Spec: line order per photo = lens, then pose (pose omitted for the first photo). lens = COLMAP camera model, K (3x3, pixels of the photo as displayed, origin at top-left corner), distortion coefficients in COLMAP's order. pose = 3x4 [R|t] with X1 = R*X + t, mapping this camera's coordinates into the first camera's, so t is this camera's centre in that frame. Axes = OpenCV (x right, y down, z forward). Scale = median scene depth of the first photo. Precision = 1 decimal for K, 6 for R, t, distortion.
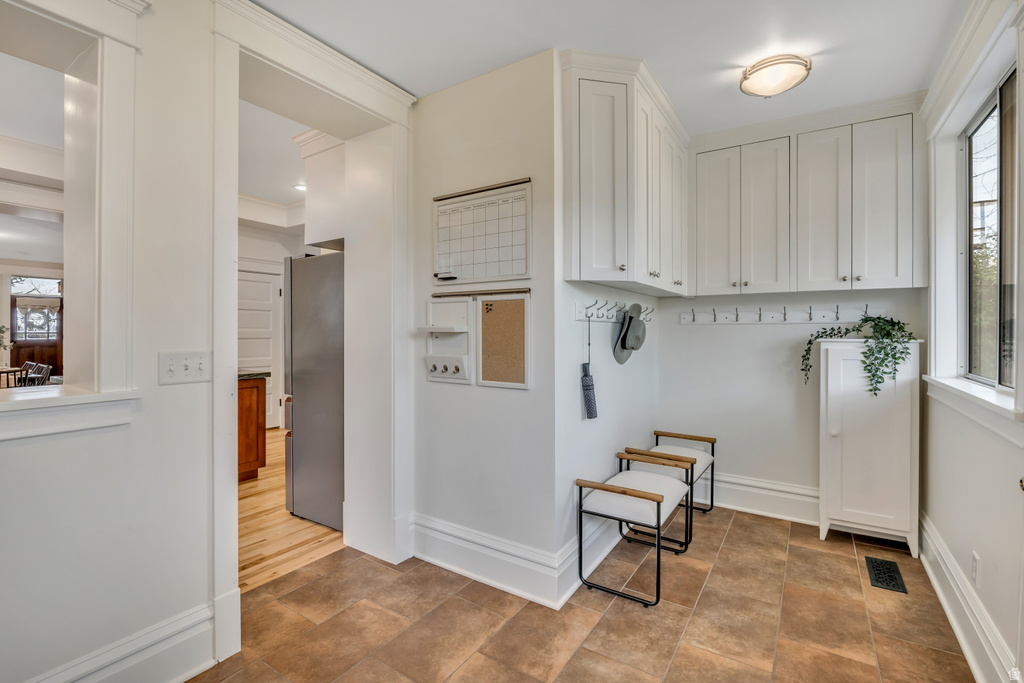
lens RADIAL K [[446.8, 0, 514.3], [0, 446.8, 336.1], [0, 0, 1]] dist [-0.001774, -0.000109]
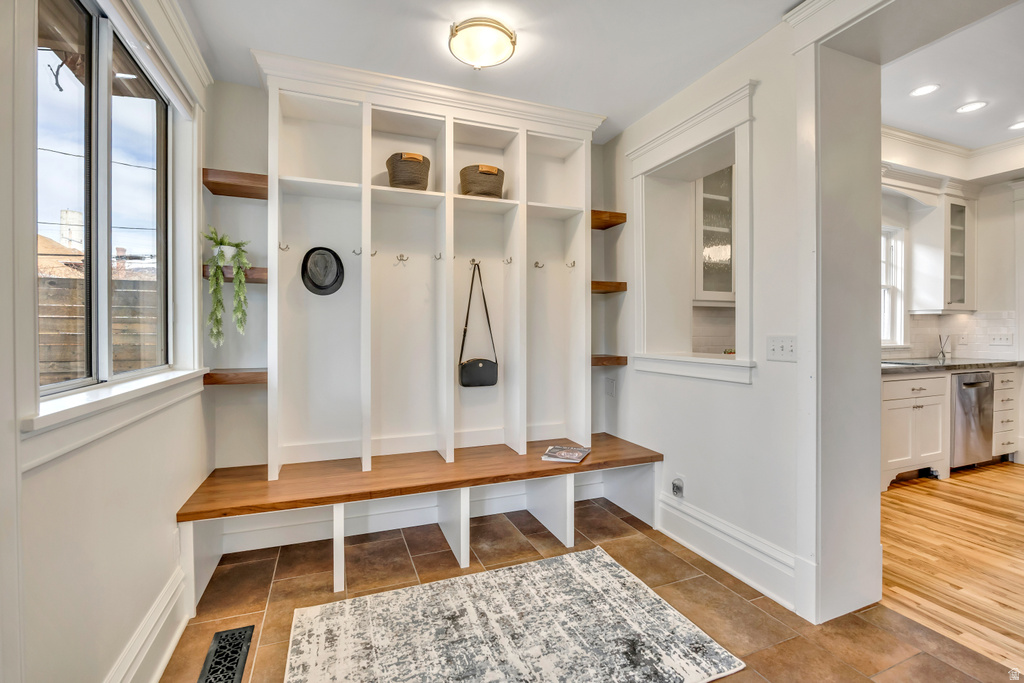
lens RADIAL K [[446.8, 0, 514.3], [0, 446.8, 336.1], [0, 0, 1]] dist [-0.001774, -0.000109]
pose [[-0.561460, 0.002062, -0.827501, 0.665911], [-0.001115, 0.999994, 0.003249, 0.033935], [0.827503, 0.002746, -0.561455, 1.053699]]
